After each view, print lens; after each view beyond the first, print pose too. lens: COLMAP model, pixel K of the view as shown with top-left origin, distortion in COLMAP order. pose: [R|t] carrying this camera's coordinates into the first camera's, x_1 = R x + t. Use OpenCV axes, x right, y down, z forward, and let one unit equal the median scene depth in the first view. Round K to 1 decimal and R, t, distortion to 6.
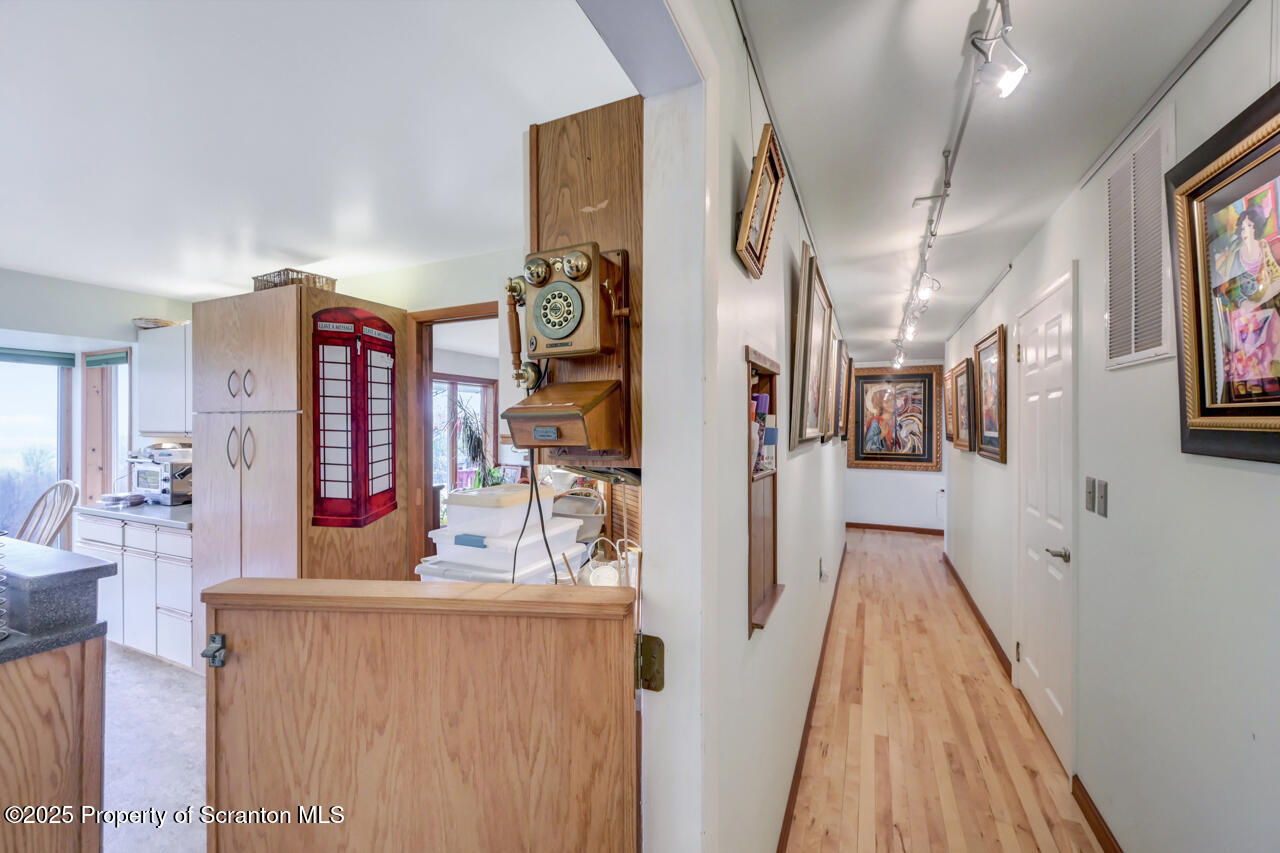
lens RADIAL K [[511.0, 0, 639.4], [0, 511.0, 423.6], [0, 0, 1]] dist [0.002092, -0.000484]
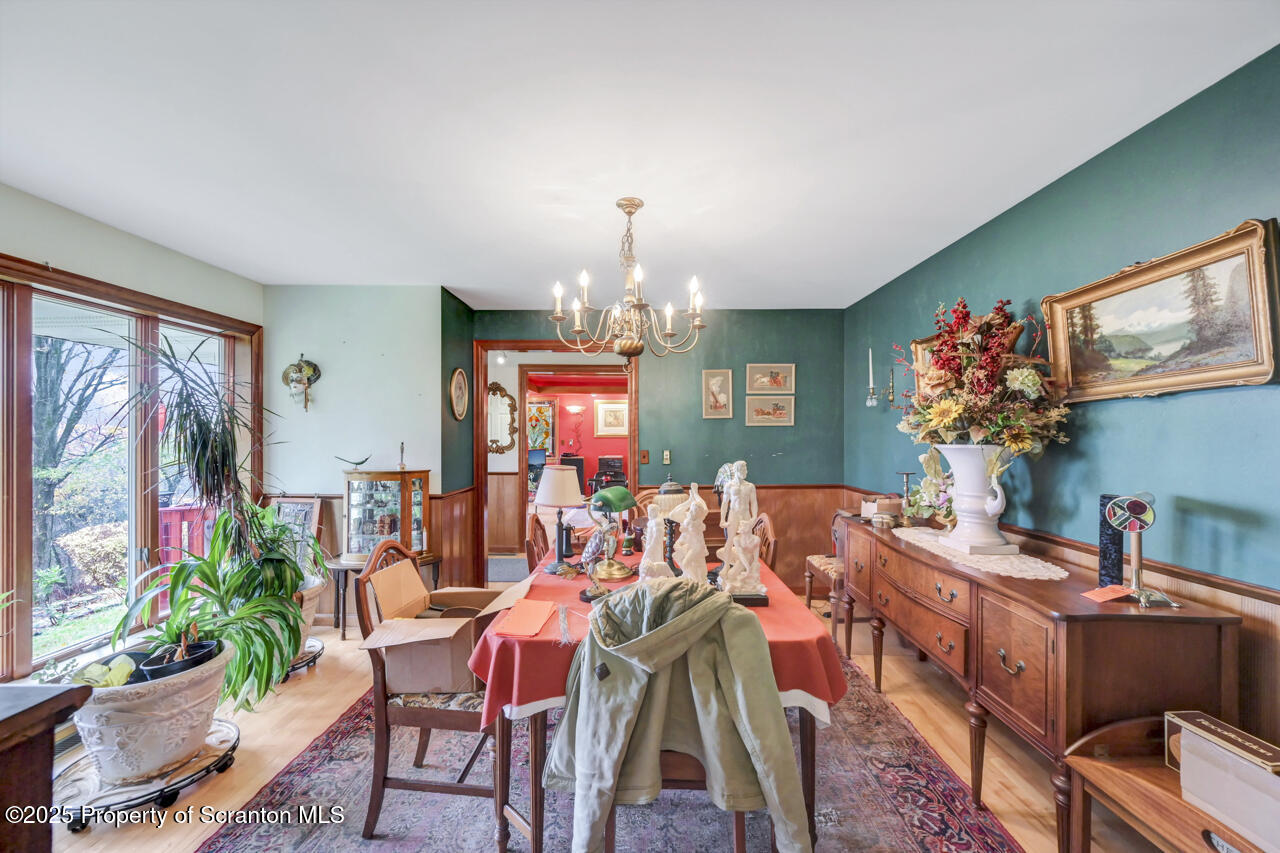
lens RADIAL K [[511.0, 0, 637.6], [0, 511.0, 435.4], [0, 0, 1]] dist [0.002092, -0.000484]
pose [[0.912957, 0.001481, 0.408052, -0.278516], [-0.004664, 0.999966, 0.006807, 0.031273], [-0.408028, -0.008117, 0.912933, 0.750992]]
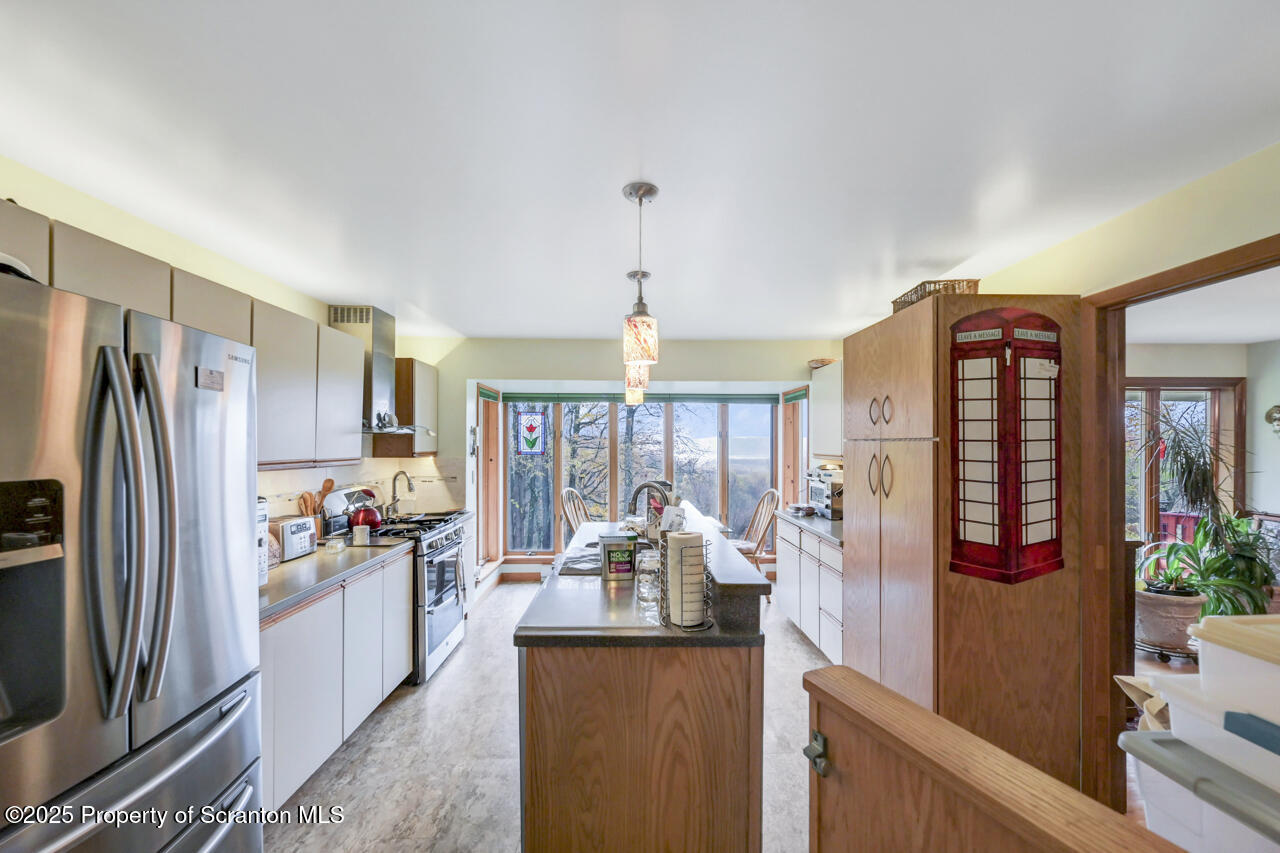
lens RADIAL K [[511.0, 0, 644.2], [0, 511.0, 444.6], [0, 0, 1]] dist [0.002092, -0.000484]
pose [[0.436238, 0.003847, -0.899823, -0.060164], [0.000840, 0.999989, 0.004683, -0.012329], [0.899831, -0.002799, 0.436230, 0.108135]]
